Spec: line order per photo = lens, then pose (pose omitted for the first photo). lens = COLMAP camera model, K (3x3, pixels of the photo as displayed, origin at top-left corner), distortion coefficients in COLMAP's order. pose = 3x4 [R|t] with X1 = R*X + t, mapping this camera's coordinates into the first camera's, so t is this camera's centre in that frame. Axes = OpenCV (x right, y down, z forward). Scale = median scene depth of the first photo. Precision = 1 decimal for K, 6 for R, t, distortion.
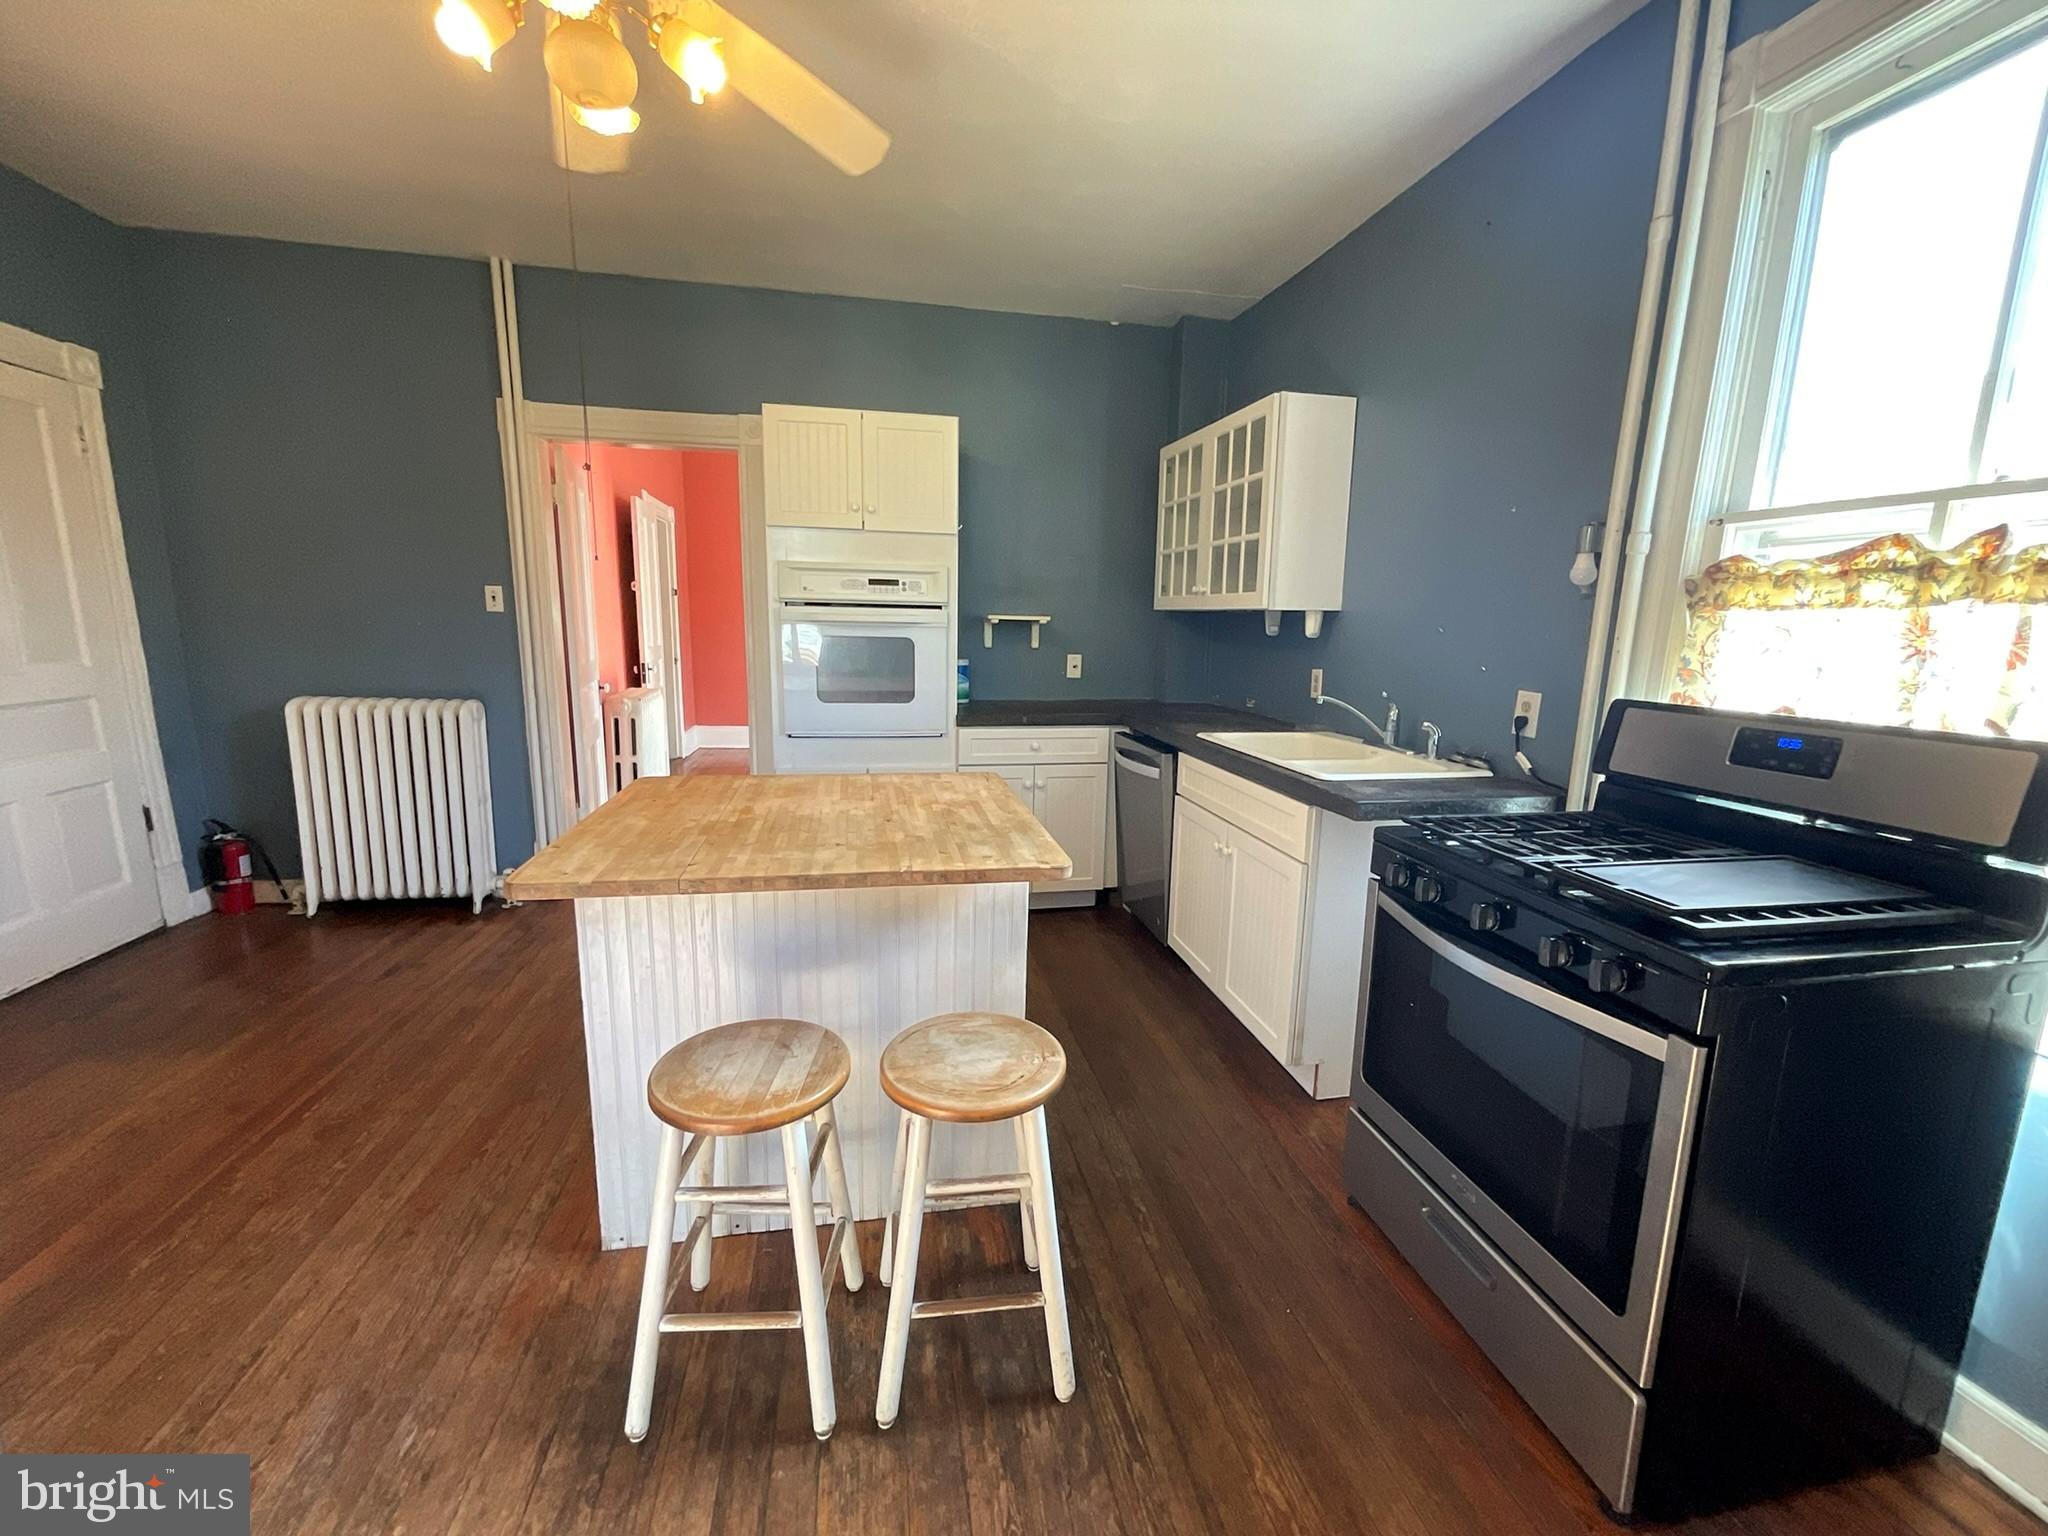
lens RADIAL K [[833.6, 0, 1021.6], [0, 833.6, 762.6], [0, 0, 1]] dist [0.001645, 0.001606]
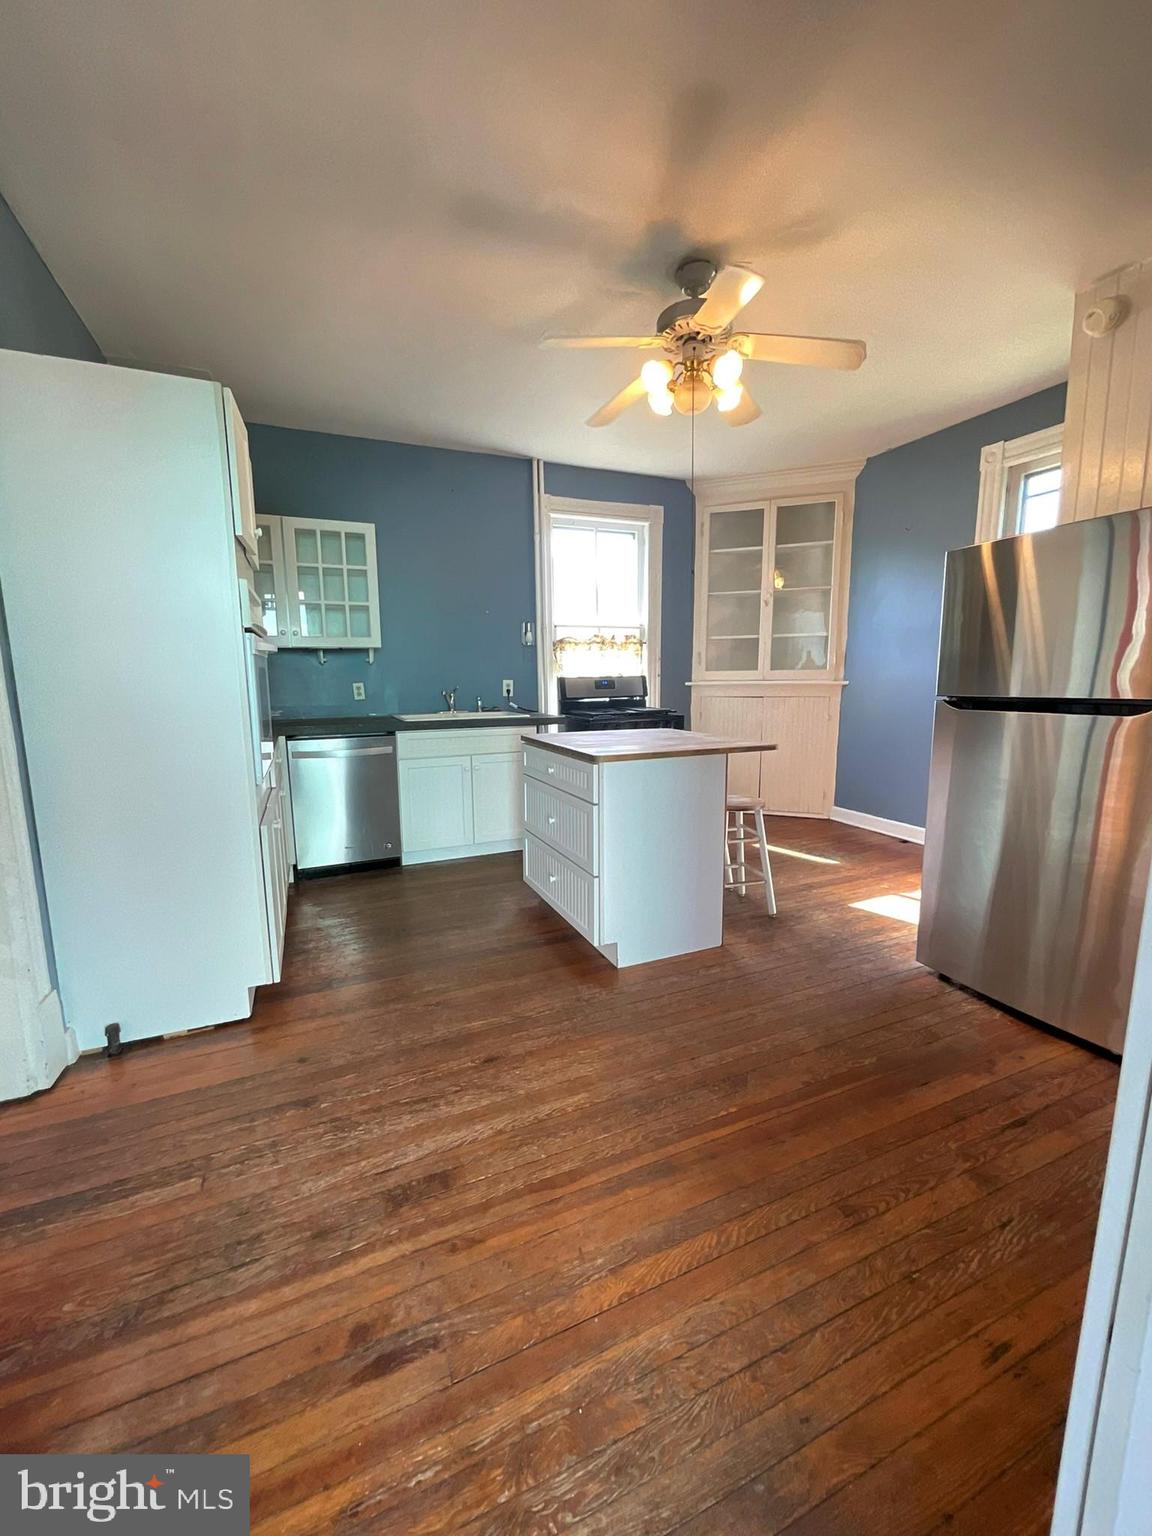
lens RADIAL K [[625.2, 0, 576.9], [0, 625.2, 767.5], [0, 0, 1]] dist [0.001645, 0.001606]
pose [[-0.228408, -0.173307, 0.958016, -1.907744], [0.168554, 0.962129, 0.214237, -0.266427], [-0.958864, 0.210411, -0.190547, 1.561688]]
